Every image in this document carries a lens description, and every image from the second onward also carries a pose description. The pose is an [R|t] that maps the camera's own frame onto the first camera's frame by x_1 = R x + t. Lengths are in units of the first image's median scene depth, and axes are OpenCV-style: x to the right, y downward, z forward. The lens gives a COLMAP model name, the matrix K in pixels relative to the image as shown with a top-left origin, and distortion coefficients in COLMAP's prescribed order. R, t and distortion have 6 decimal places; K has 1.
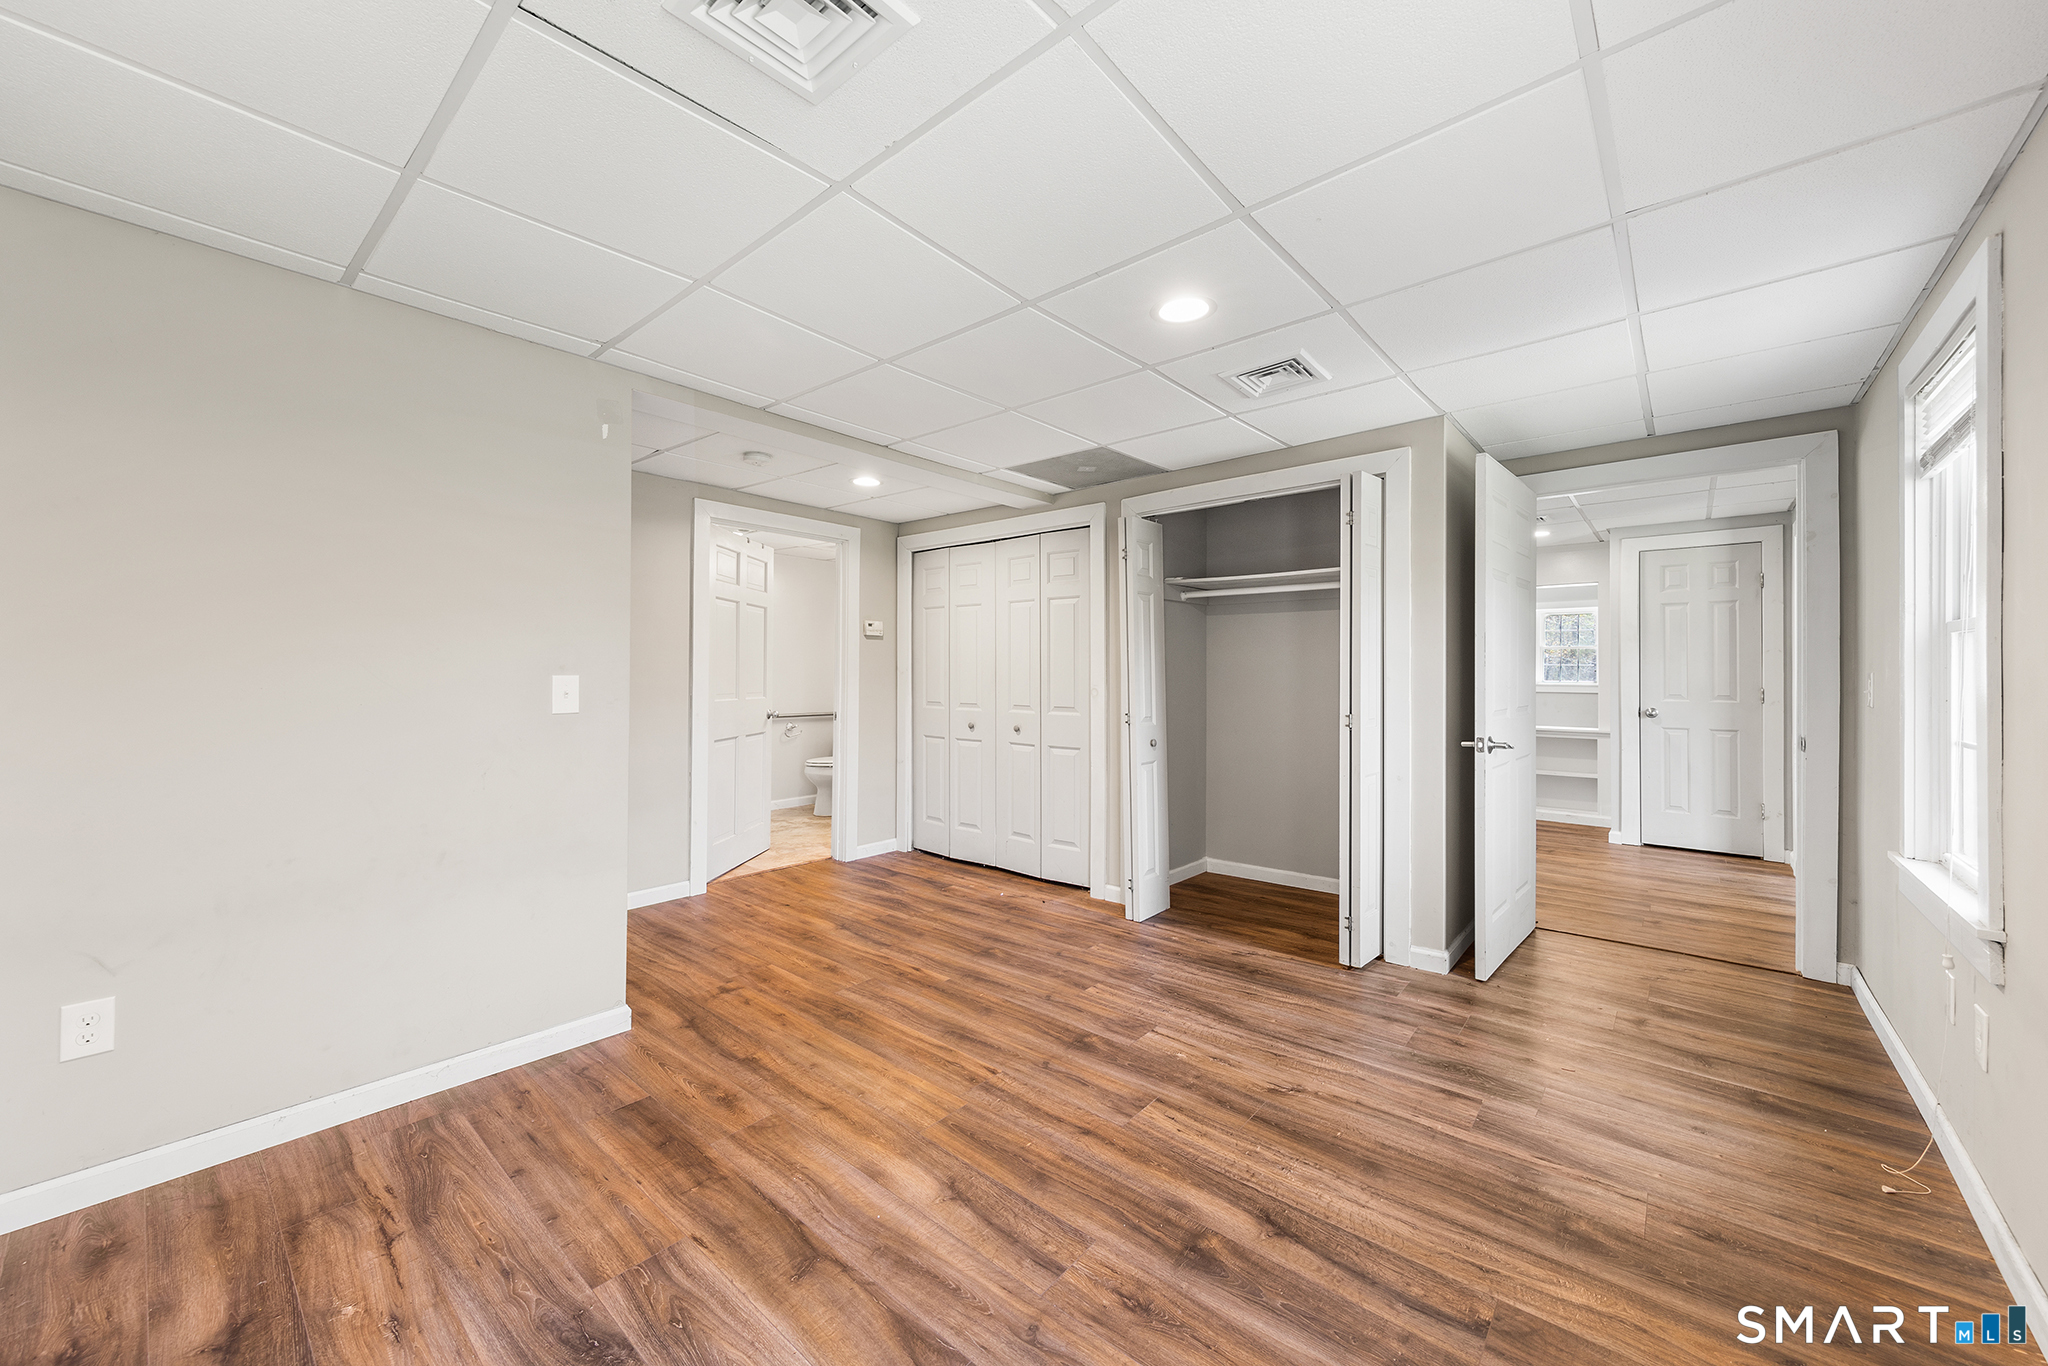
lens RADIAL K [[768.0, 0, 1022.1], [0, 768.0, 693.9], [0, 0, 1]] dist [-0.001090, -0.000092]
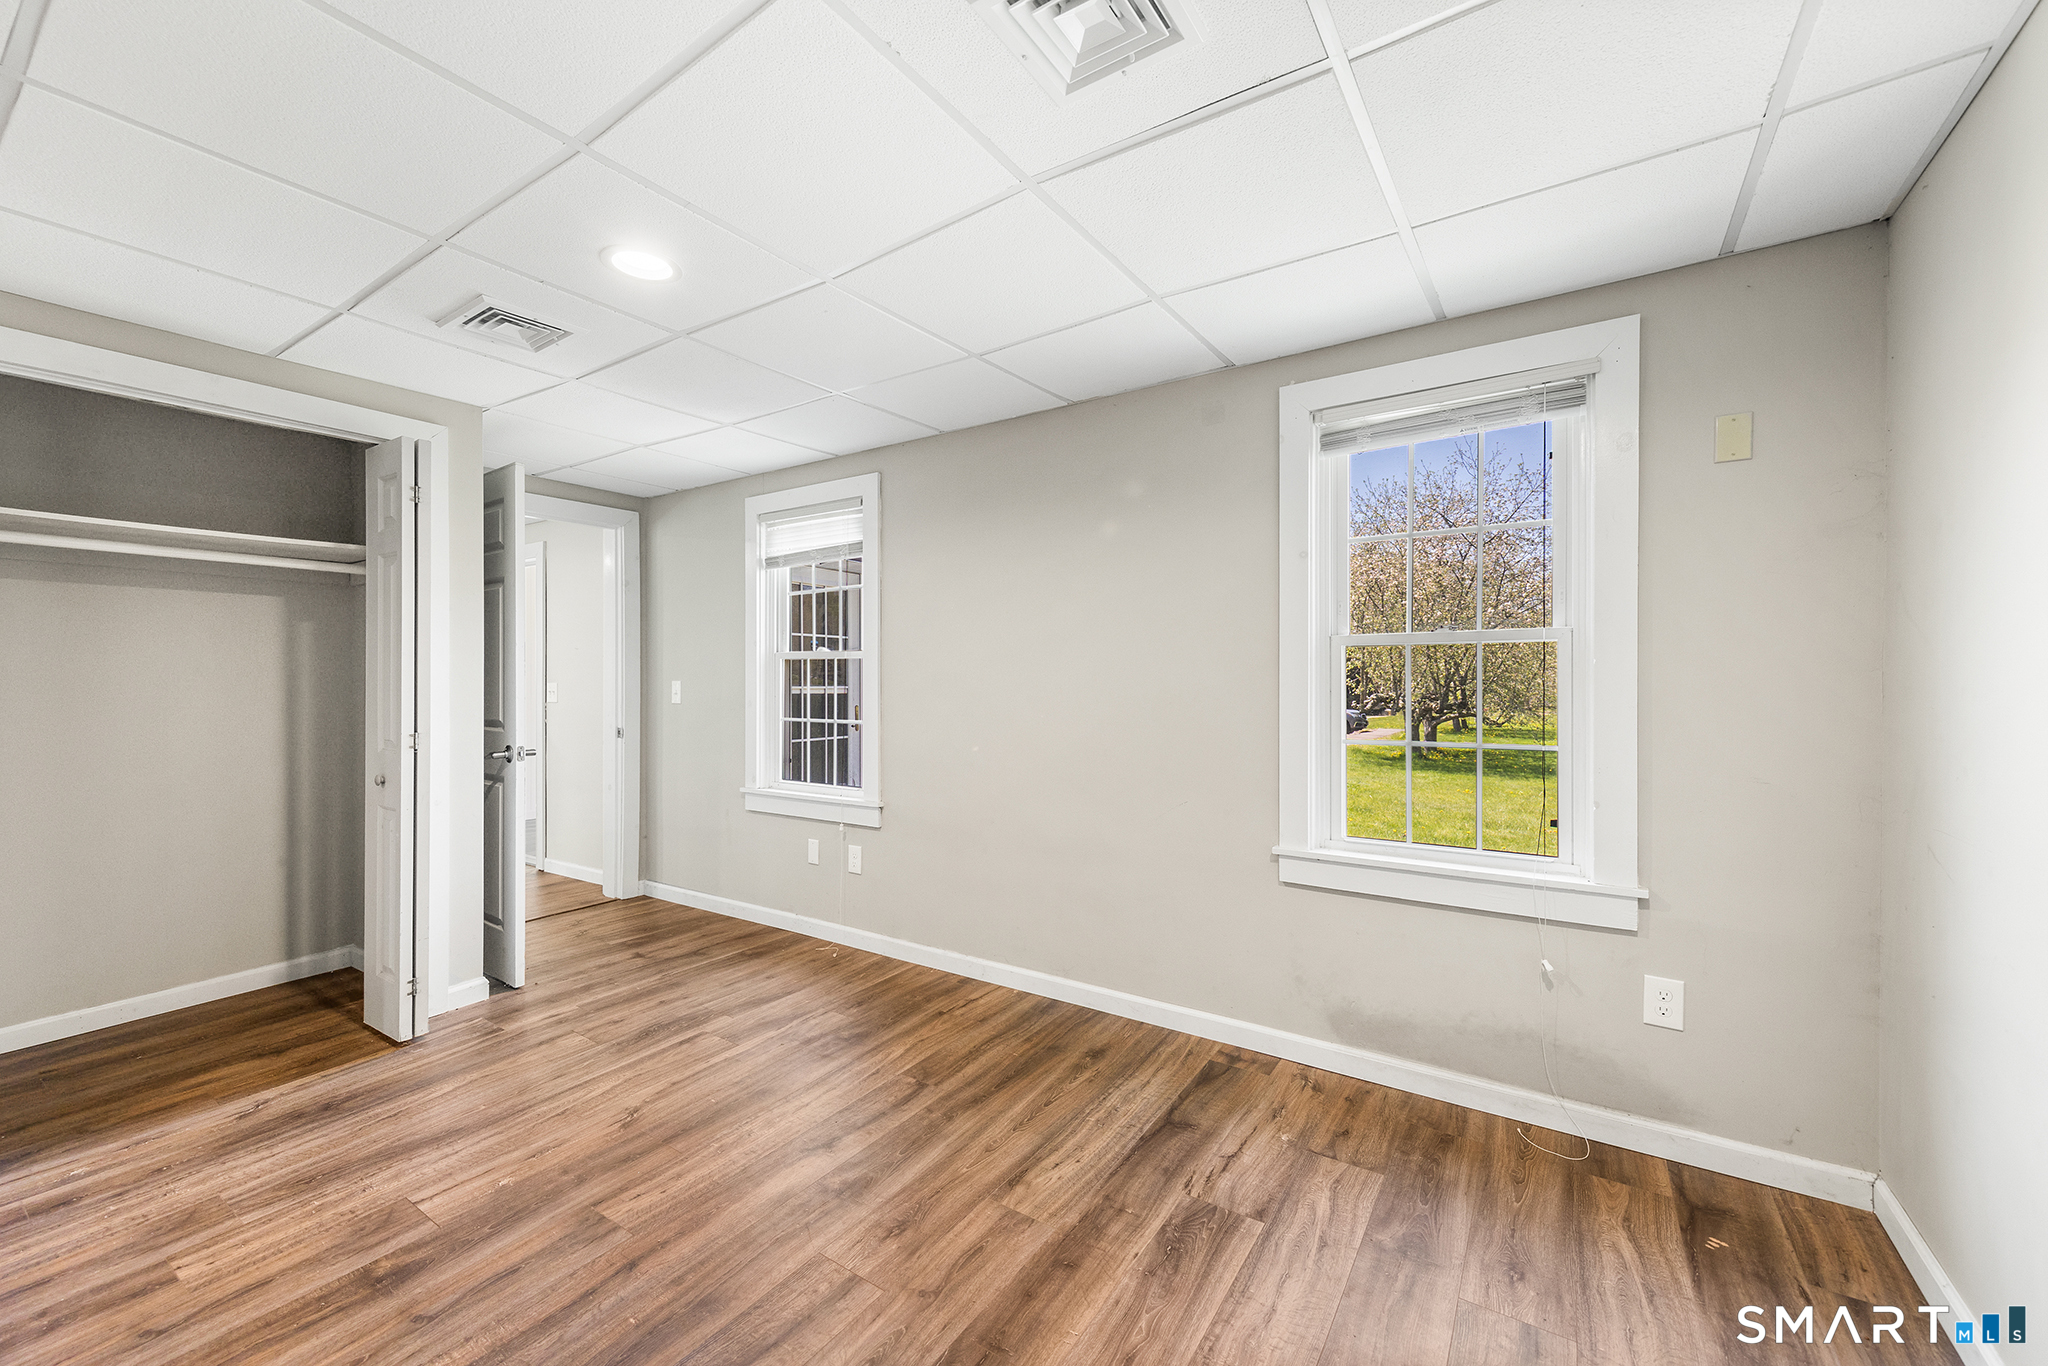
lens RADIAL K [[829.1, 0, 1024.0], [0, 829.1, 683.0], [0, 0, 1]] dist [0.001631, 0.000004]
pose [[-0.139730, -0.006231, 0.990170, -0.644817], [0.033076, 0.999393, 0.010957, -0.013024], [-0.989637, 0.034281, -0.139439, 0.564310]]
